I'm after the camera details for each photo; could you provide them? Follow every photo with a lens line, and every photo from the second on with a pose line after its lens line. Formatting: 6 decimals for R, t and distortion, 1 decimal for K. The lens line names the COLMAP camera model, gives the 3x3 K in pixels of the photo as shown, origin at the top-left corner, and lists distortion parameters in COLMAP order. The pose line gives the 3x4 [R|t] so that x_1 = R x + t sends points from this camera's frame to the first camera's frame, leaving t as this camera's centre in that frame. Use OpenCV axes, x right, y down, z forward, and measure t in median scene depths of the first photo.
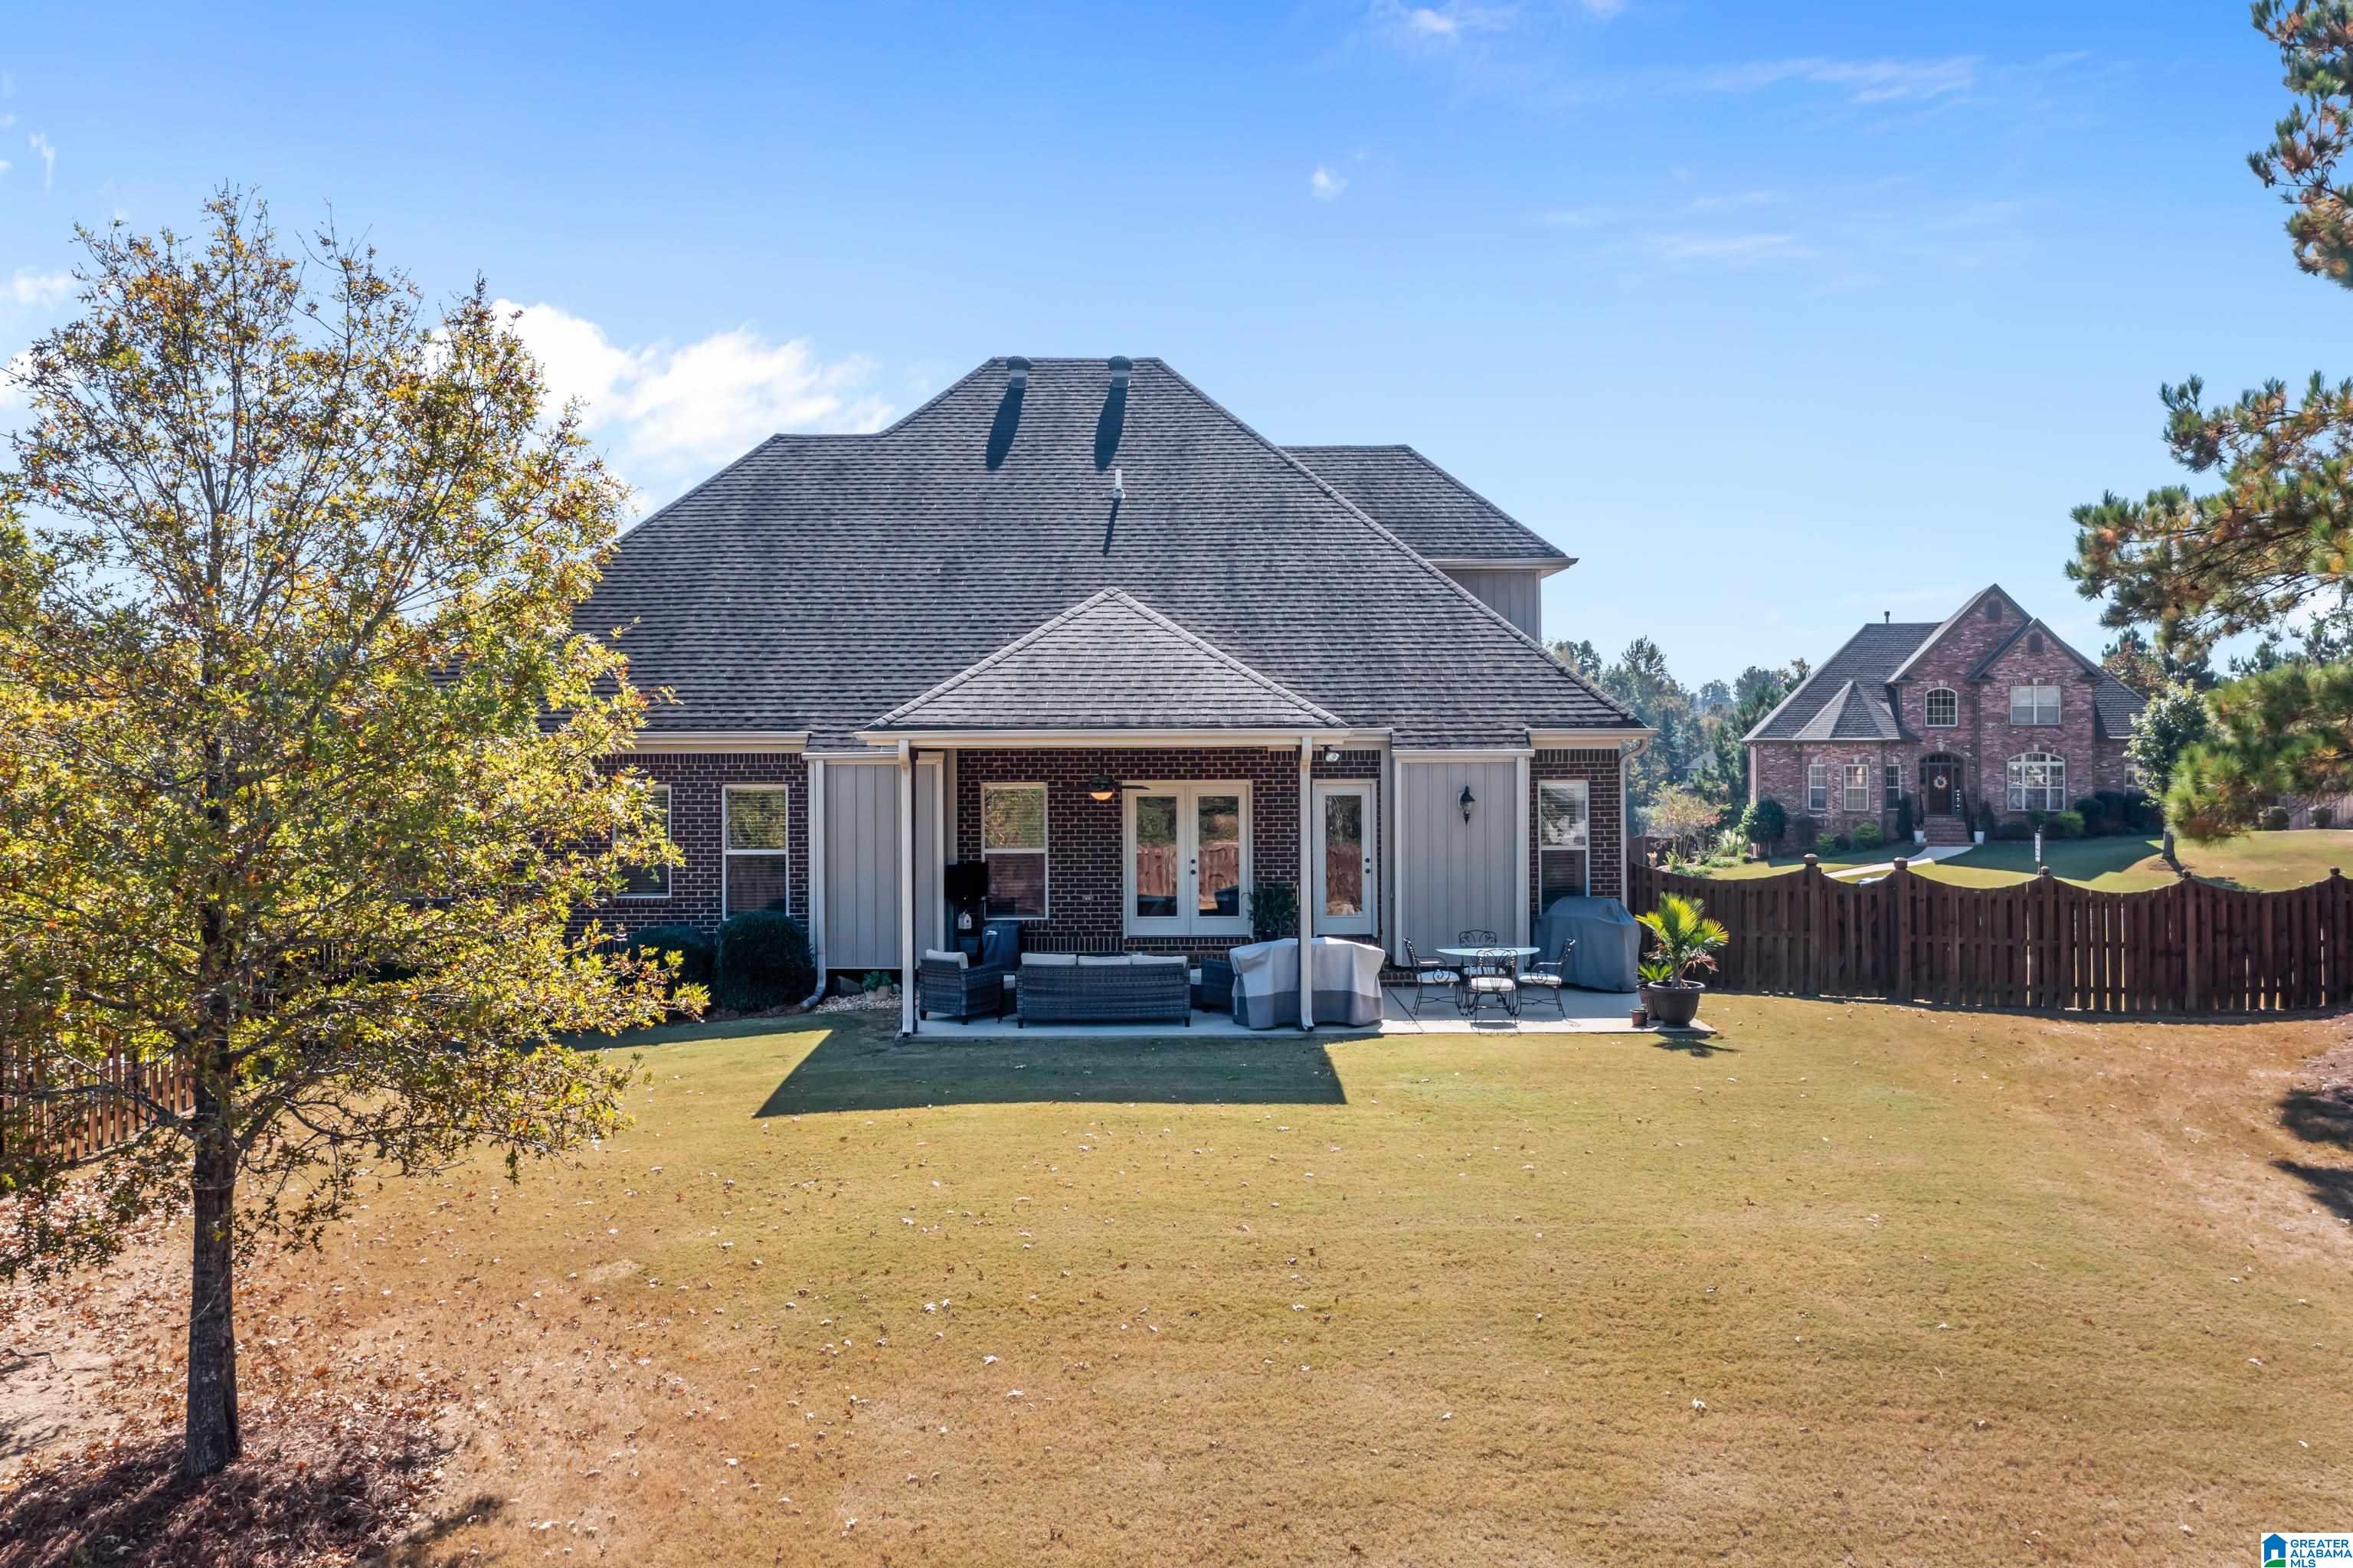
lens RADIAL K [[1909.9, 0, 1177.6], [0, 1909.9, 755.4], [0, 0, 1]] dist [-0.012800, -0.008371]
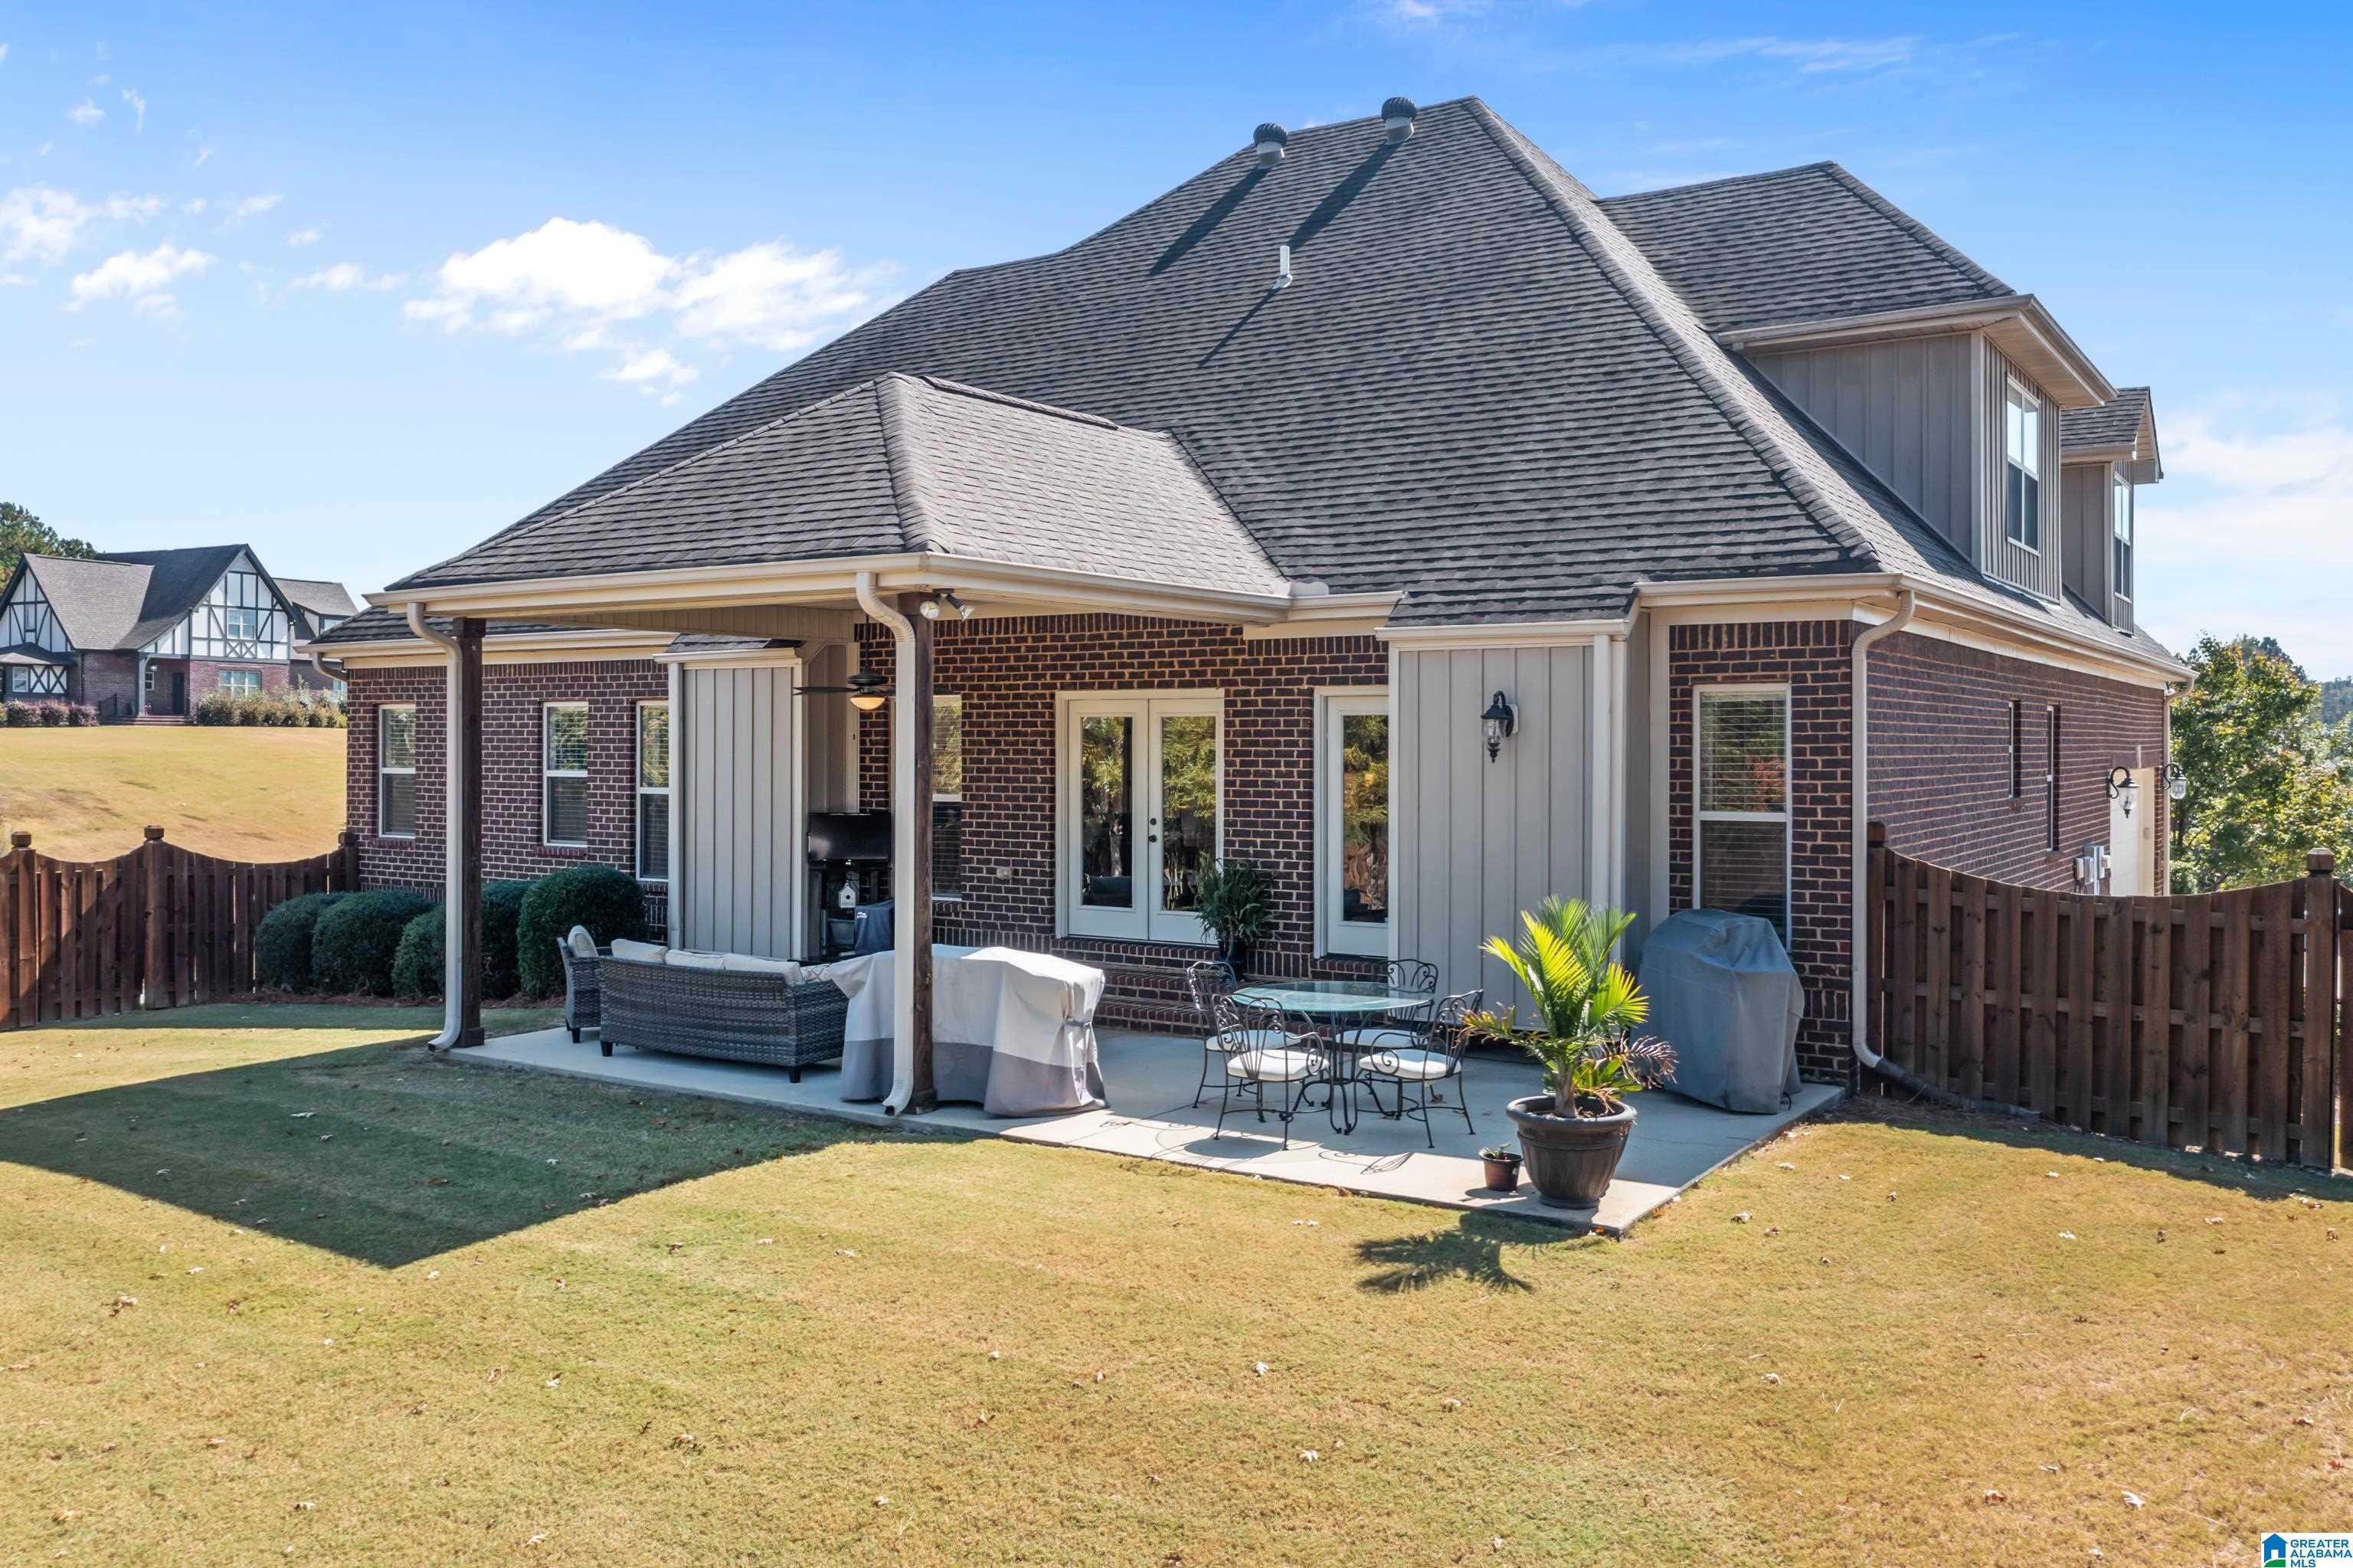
lens RADIAL K [[1909.9, 0, 1177.6], [0, 1909.9, 755.4], [0, 0, 1]] dist [-0.012800, -0.008371]
pose [[0.825366, 0.011925, -0.564472, 0.366421], [-0.012521, 0.999918, 0.002817, 0.032131], [0.564459, 0.004743, 0.825448, 0.489123]]
